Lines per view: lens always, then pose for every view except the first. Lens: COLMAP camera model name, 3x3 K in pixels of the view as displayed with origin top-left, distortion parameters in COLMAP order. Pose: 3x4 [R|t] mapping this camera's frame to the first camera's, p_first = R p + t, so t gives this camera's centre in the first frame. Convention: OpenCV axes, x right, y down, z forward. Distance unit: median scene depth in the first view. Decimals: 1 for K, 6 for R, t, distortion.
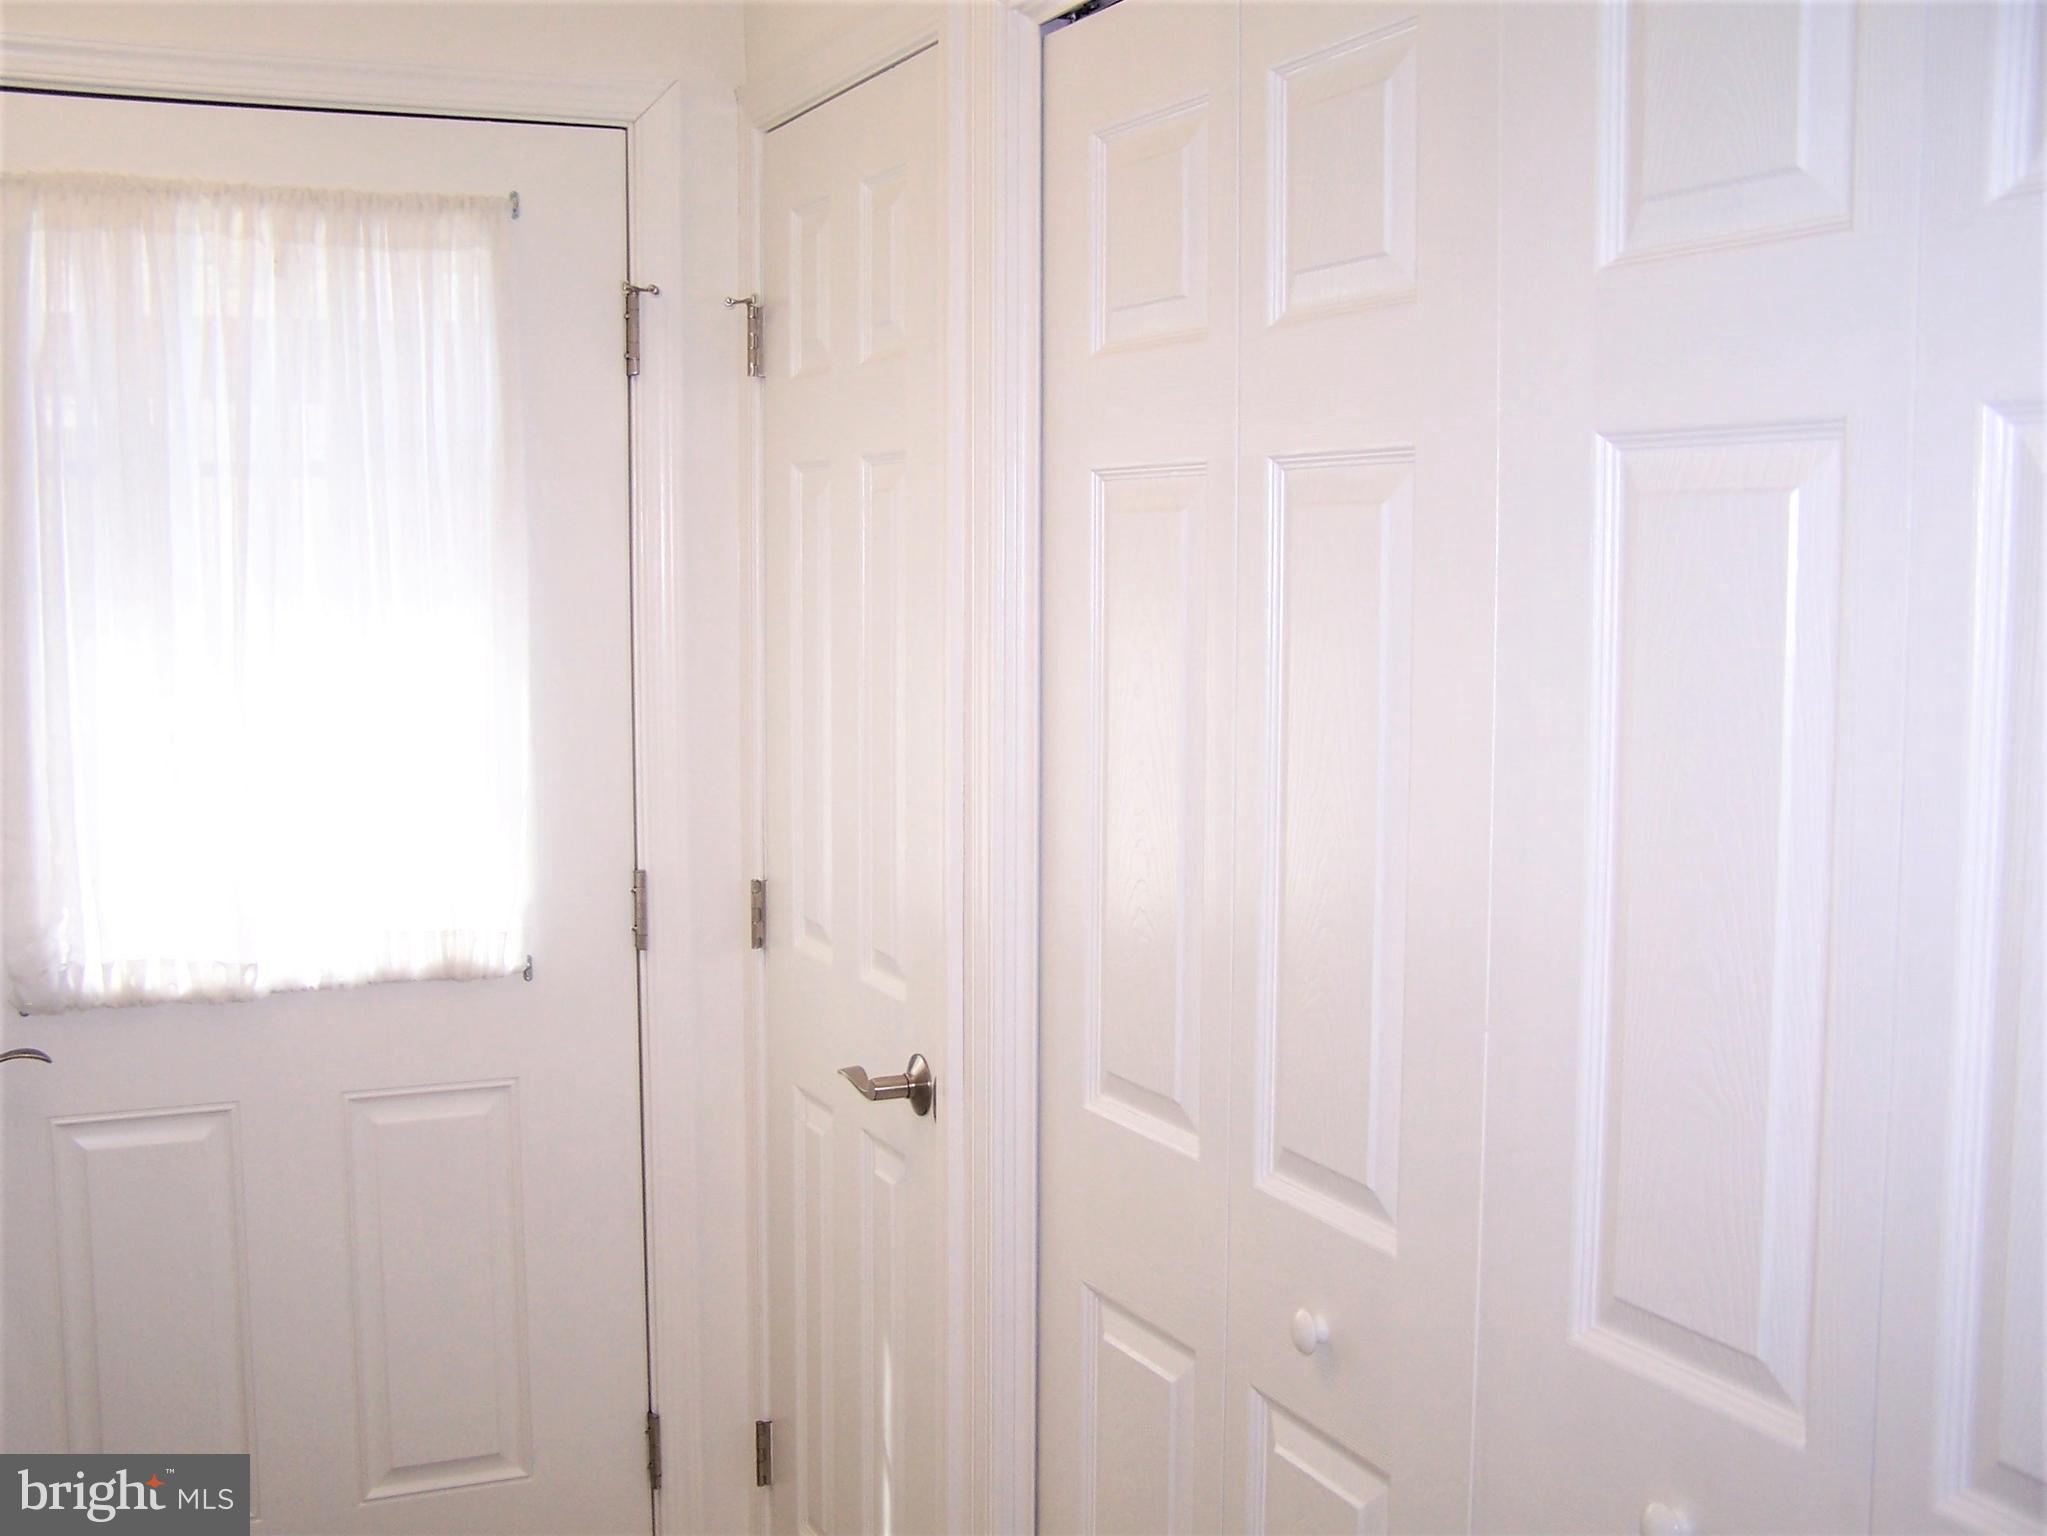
lens RADIAL K [[2345.9, 0, 1023.5], [0, 2345.9, 768.0], [0, 0, 1]] dist [-0.125911, 0.250848]
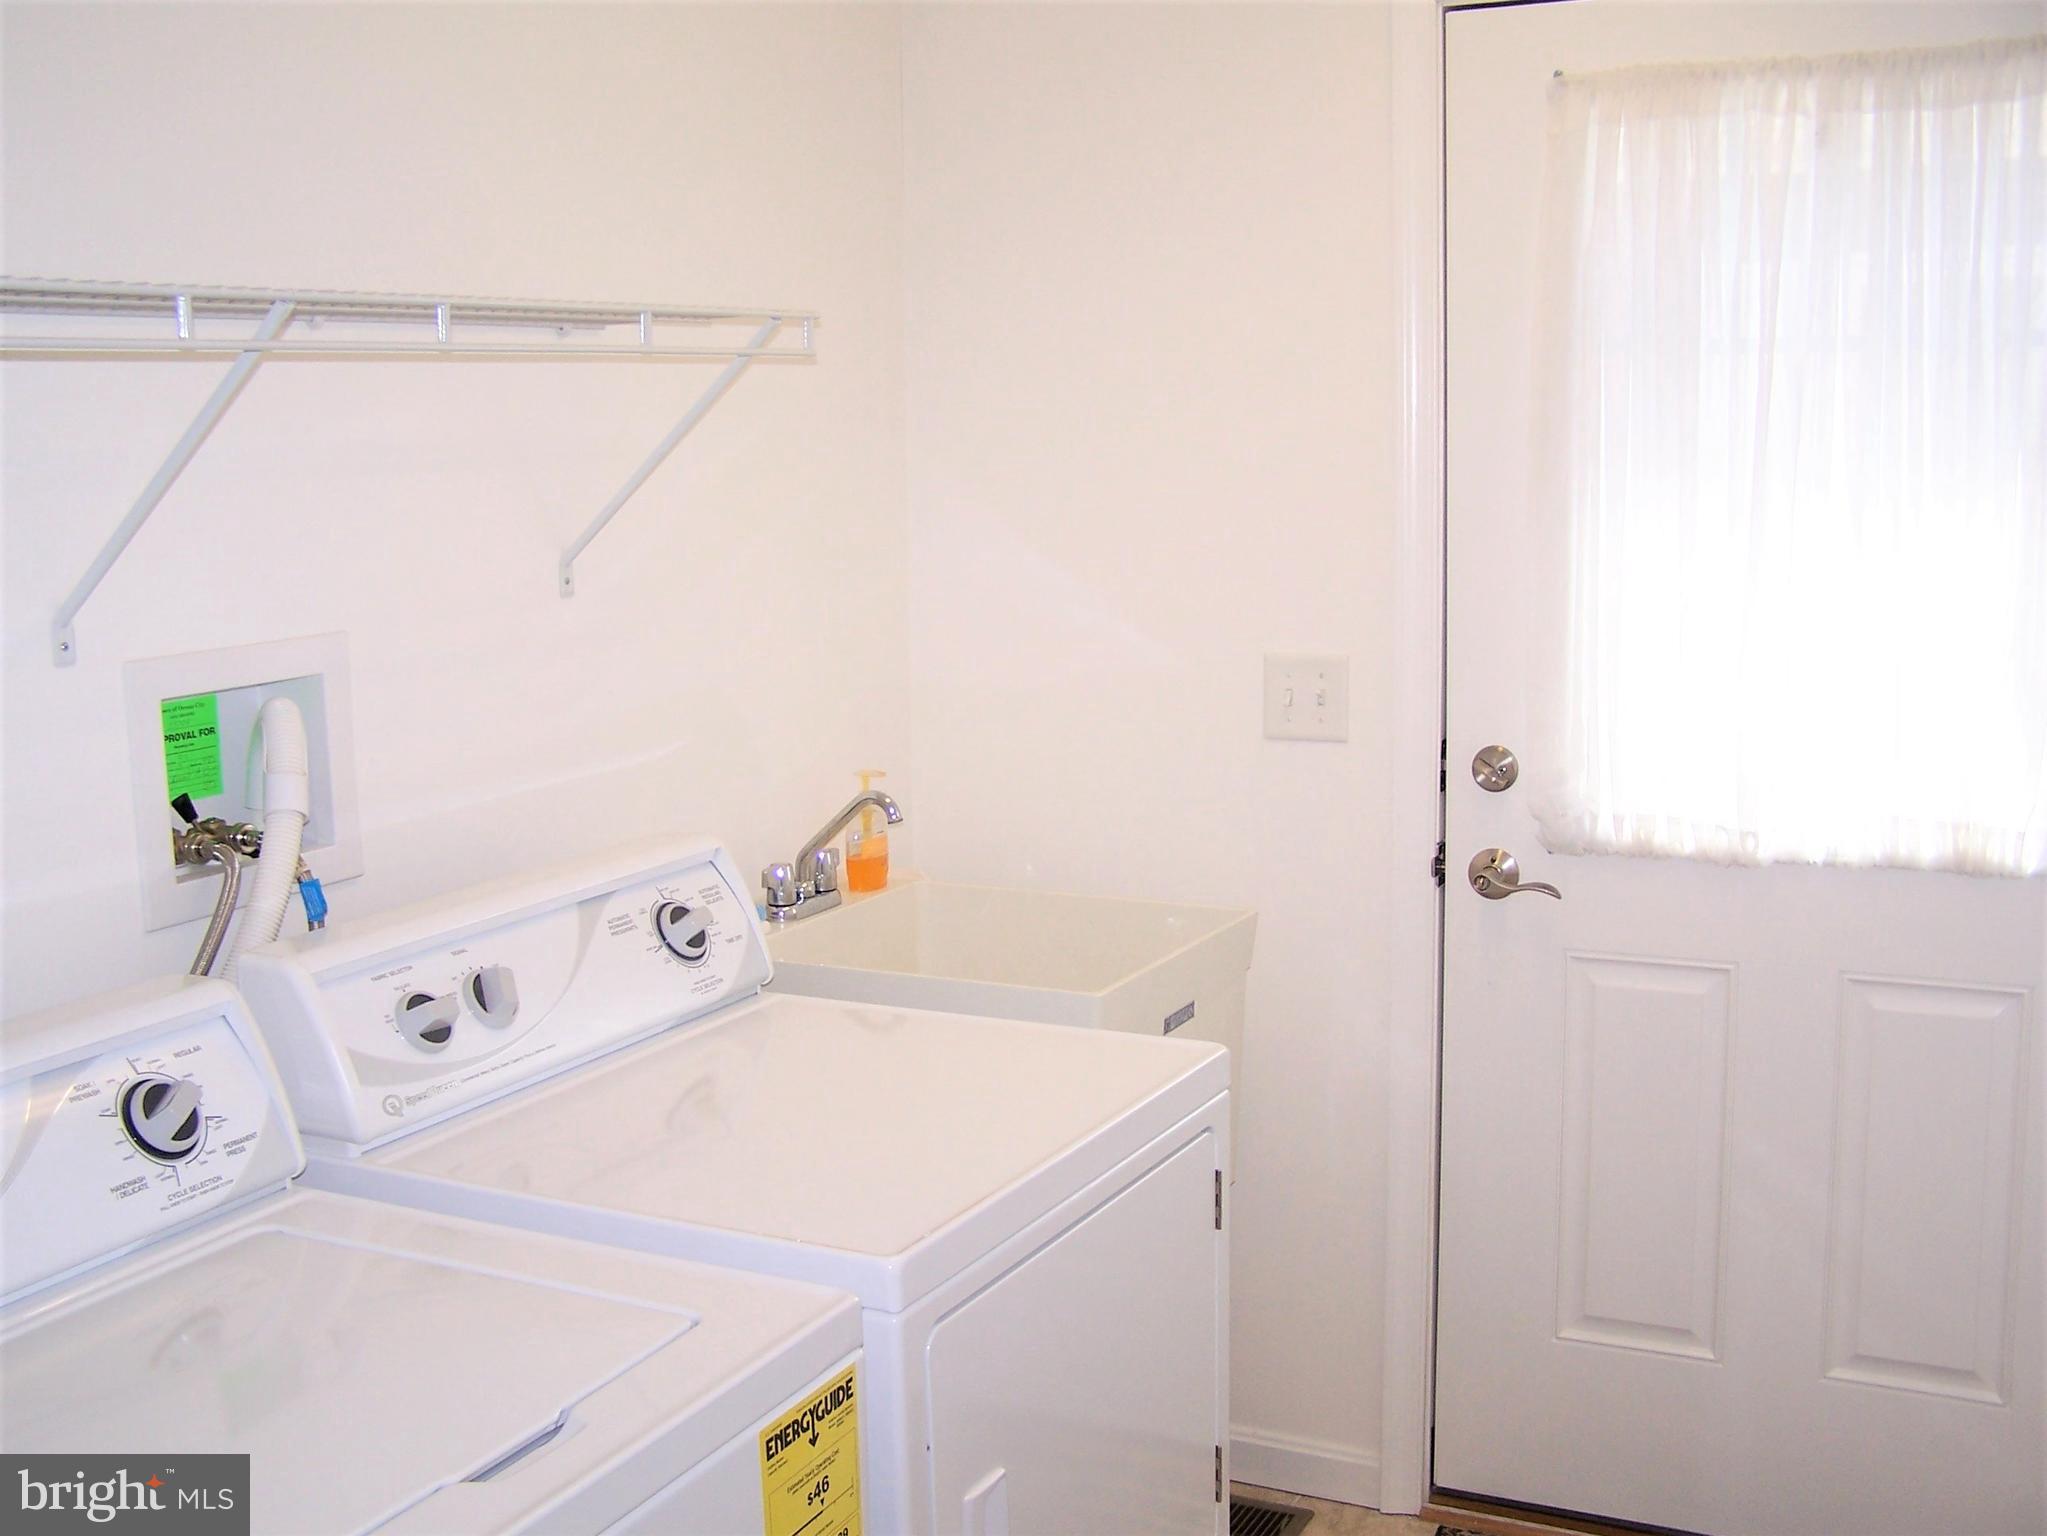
lens RADIAL K [[2345.9, 0, 1023.5], [0, 2345.9, 768.0], [0, 0, 1]] dist [-0.125911, 0.250848]
pose [[0.645528, 0.098897, -0.757306, 0.232374], [-0.054906, 0.995024, 0.083139, -0.010883], [0.761760, -0.012088, 0.647746, 0.092446]]
